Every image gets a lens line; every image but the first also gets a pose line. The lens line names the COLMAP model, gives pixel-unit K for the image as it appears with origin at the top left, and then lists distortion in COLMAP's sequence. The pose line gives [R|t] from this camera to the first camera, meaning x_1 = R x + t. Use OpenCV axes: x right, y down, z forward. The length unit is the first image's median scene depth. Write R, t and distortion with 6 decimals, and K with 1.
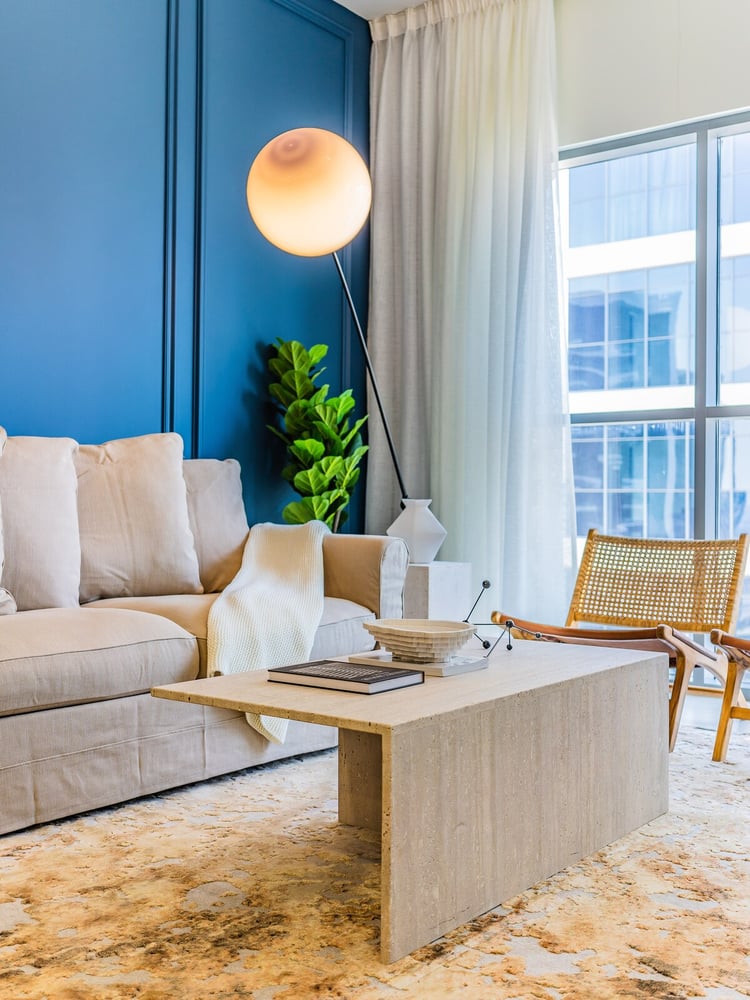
lens RADIAL K [[1097.3, 0, 377.3], [0, 1097.3, 499.8], [0, 0, 1]] dist [0.003391, 0.000000]
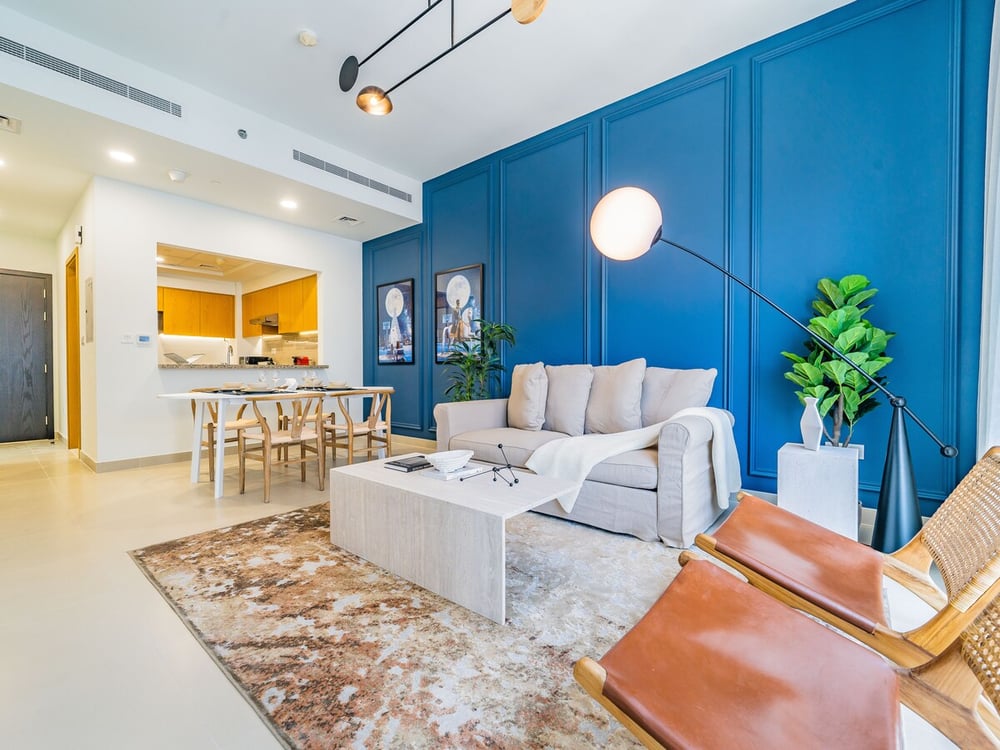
lens RADIAL K [[432.6, 0, 493.0], [0, 432.6, 374.2], [0, 0, 1]] dist [-0.001888, -0.000277]
pose [[-0.044477, -0.000097, -0.999010, 0.663042], [0.004591, 0.999989, -0.000301, -0.034627], [0.999000, -0.004600, -0.044476, 0.817422]]
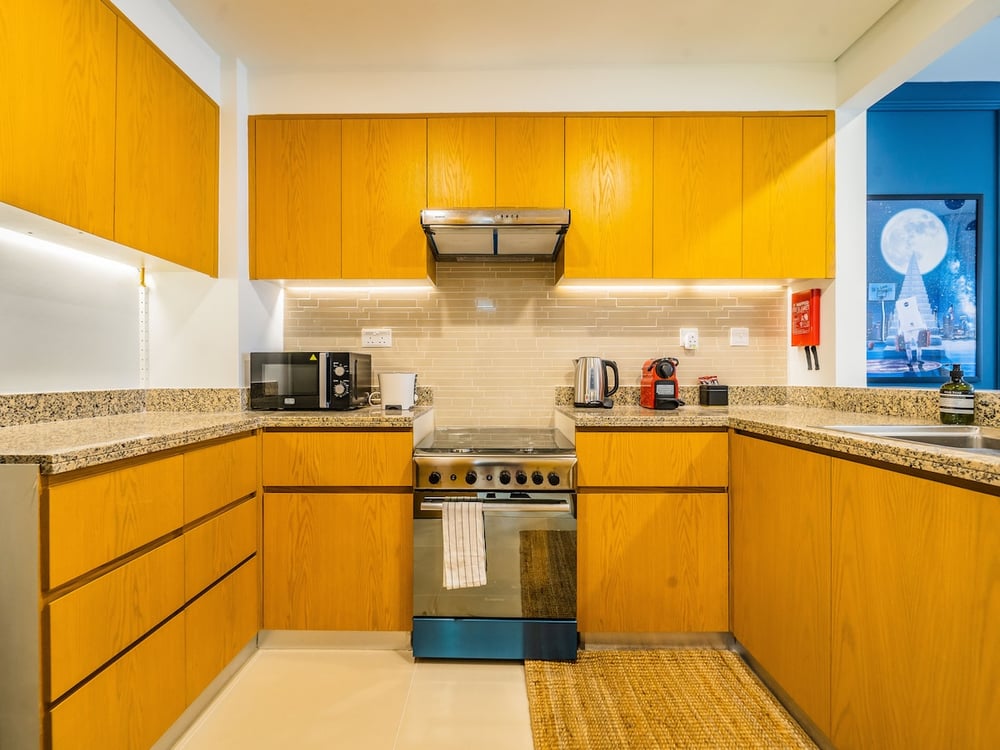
lens RADIAL K [[431.9, 0, 491.8], [0, 431.9, 375.6], [0, 0, 1]] dist [-0.000030, -0.001117]
pose [[0.599084, -0.013329, -0.800575, -0.783341], [0.012666, 0.999894, -0.007170, -0.087844], [0.800586, -0.005845, 0.599190, -0.598212]]
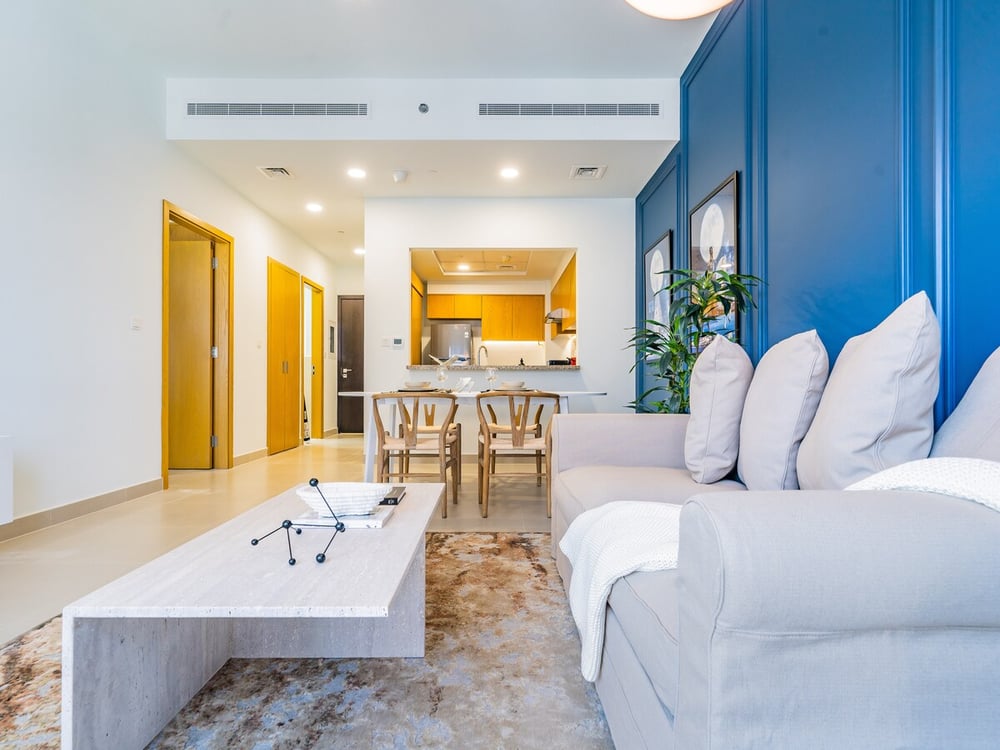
lens RADIAL K [[517.2, 0, 495.3], [0, 517.2, 379.4], [0, 0, 1]] dist [0.003538, -0.000088]
pose [[-0.790419, -0.014041, -0.612406, 0.202198], [-0.006125, 0.999868, -0.015019, -0.005729], [0.612536, -0.008120, -0.790401, 1.167344]]
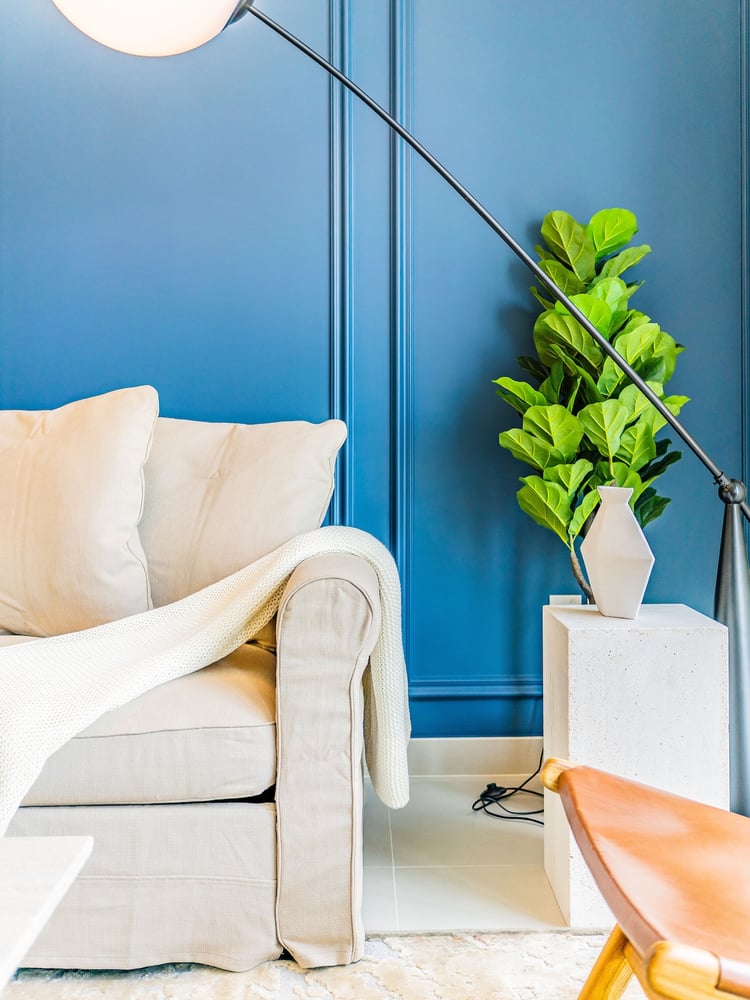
lens RADIAL K [[1097.3, 0, 378.4], [0, 1097.3, 454.7], [0, 0, 1]] dist [0.010277, 0.000000]
pose [[0.630215, -0.010806, -0.776346, 0.435139], [0.012132, 0.999918, -0.004069, -0.016990], [0.776326, -0.006854, 0.630294, 0.748161]]
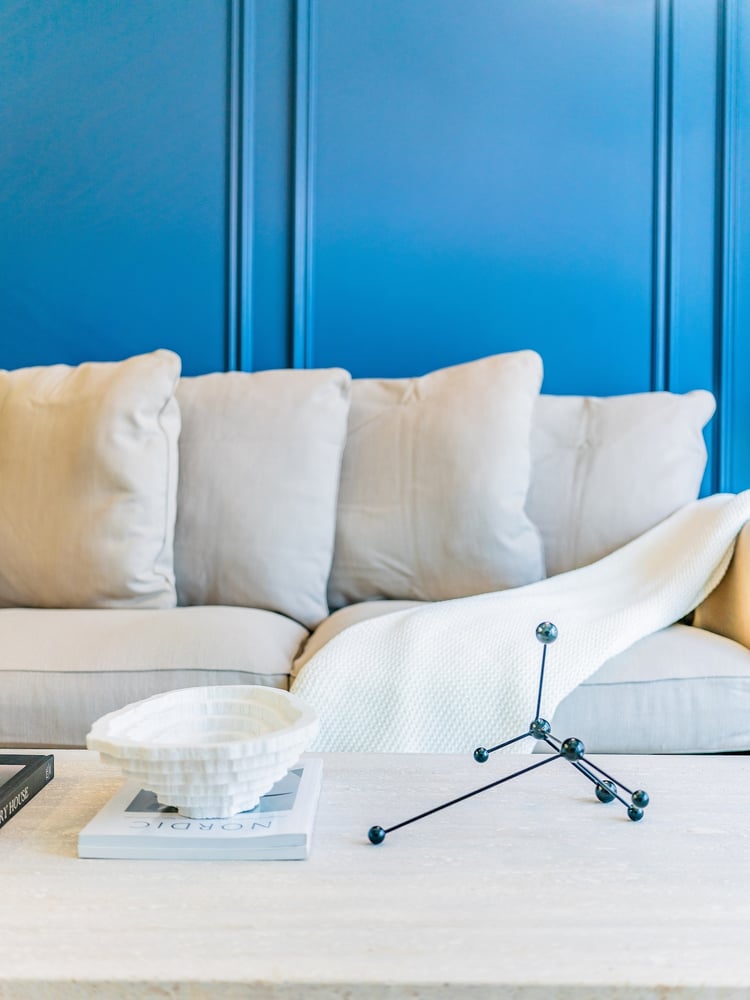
lens RADIAL K [[1097.3, 0, 369.9], [0, 1097.3, 495.8], [0, 0, 1]] dist [0.010277, 0.000000]
pose [[0.608877, 0.001109, -0.793264, 0.286535], [-0.001291, 0.999999, 0.000407, 0.024707], [0.793263, 0.000777, 0.608878, 0.576642]]
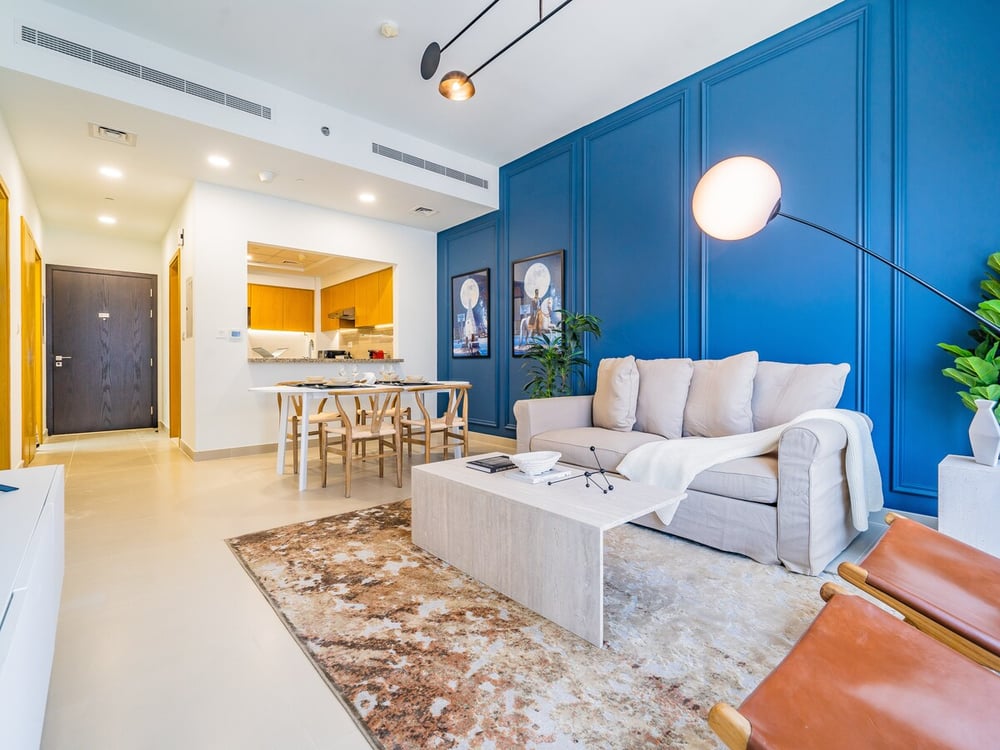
lens RADIAL K [[459.1, 0, 494.6], [0, 459.1, 363.2], [0, 0, 1]] dist [-0.001086, -0.000151]
pose [[-0.200300, -0.009956, -0.979684, 0.659083], [0.002324, 0.999941, -0.010637, -0.037343], [0.979732, -0.004407, -0.200265, 0.796183]]
